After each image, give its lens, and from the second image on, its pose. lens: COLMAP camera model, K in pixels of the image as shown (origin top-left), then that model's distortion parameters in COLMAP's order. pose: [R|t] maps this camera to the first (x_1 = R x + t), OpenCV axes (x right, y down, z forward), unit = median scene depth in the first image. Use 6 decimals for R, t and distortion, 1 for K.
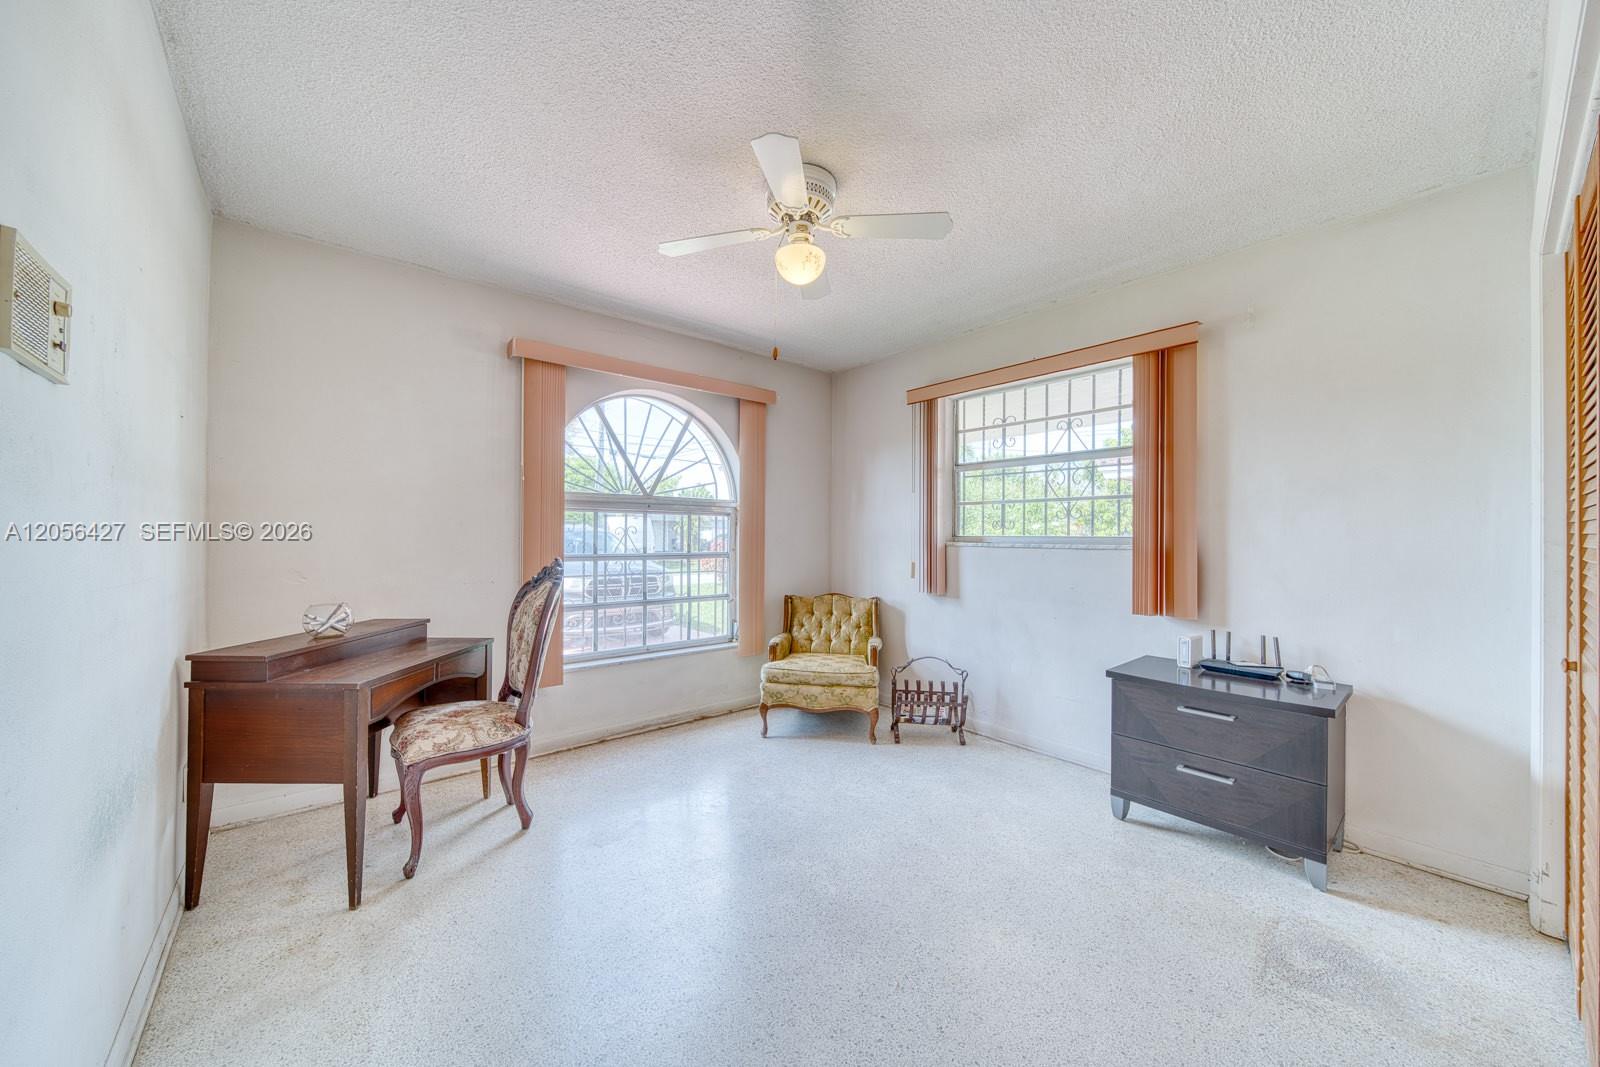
lens RADIAL K [[574.2, 0, 803.6], [0, 574.2, 537.5], [0, 0, 1]] dist [-0.000136, -0.000460]
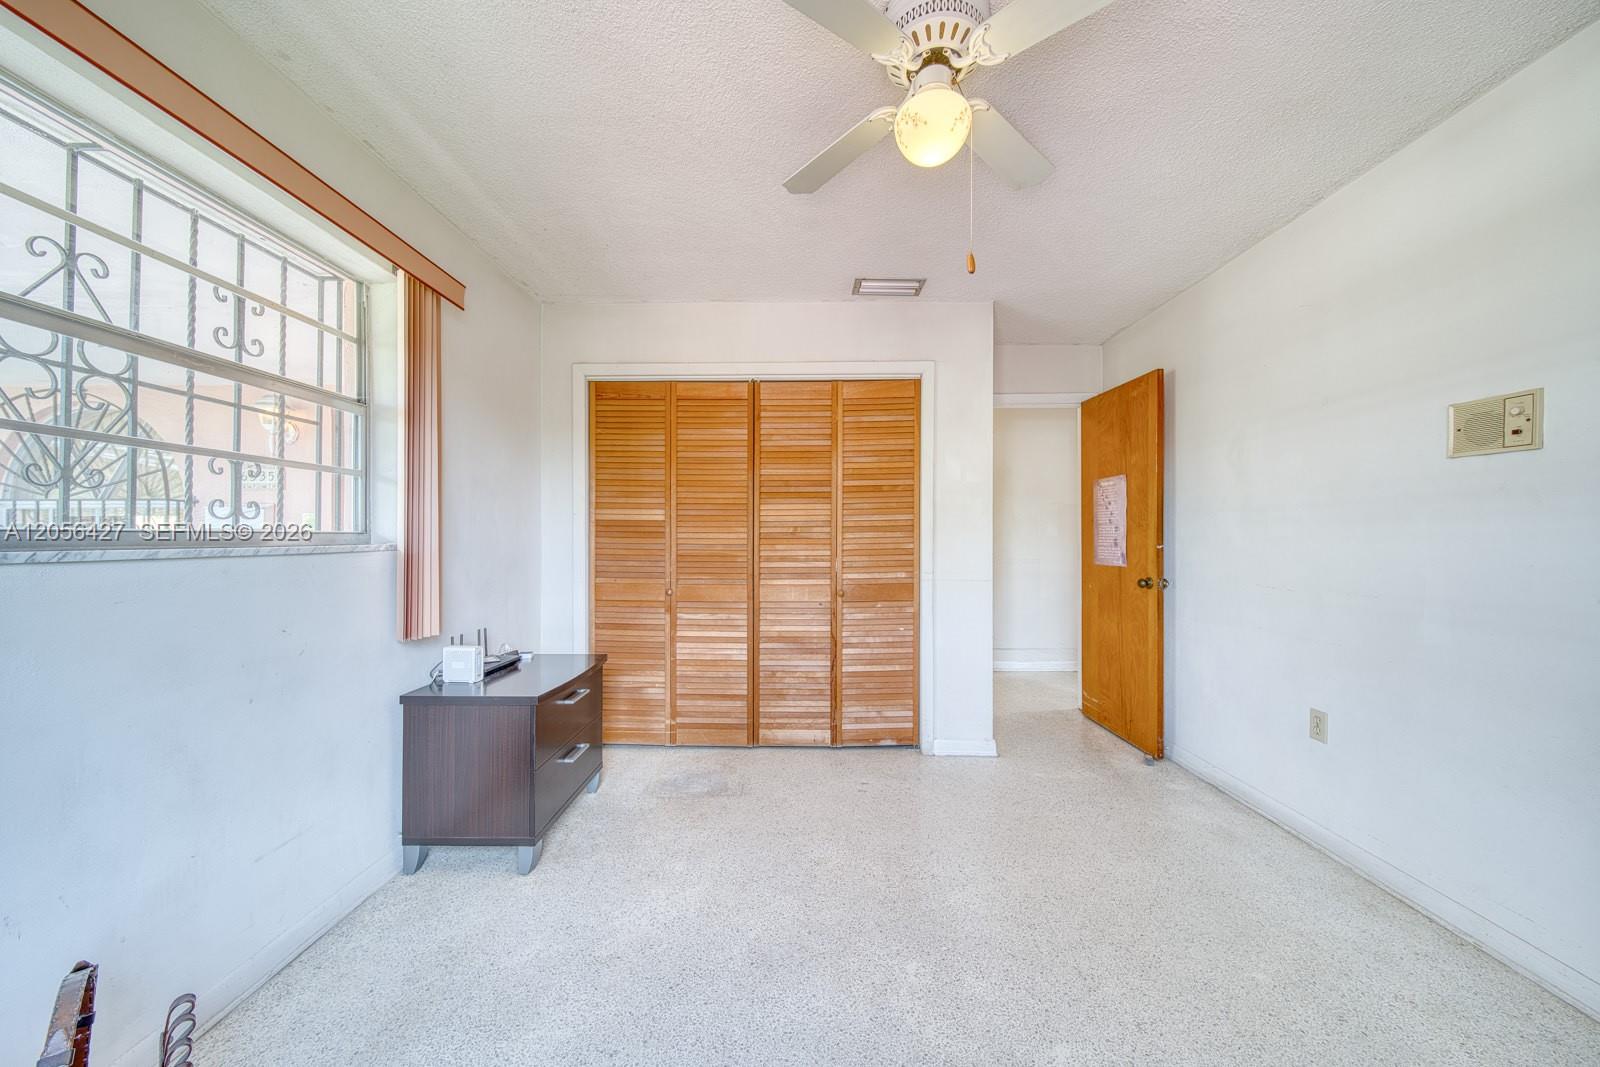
lens RADIAL K [[574.2, 0, 803.6], [0, 574.2, 537.5], [0, 0, 1]] dist [-0.000136, -0.000460]
pose [[-0.757291, -0.007358, 0.653036, -0.334825], [0.001086, 0.999921, 0.012526, -0.003367], [-0.653076, 0.010196, -0.757223, 1.594602]]
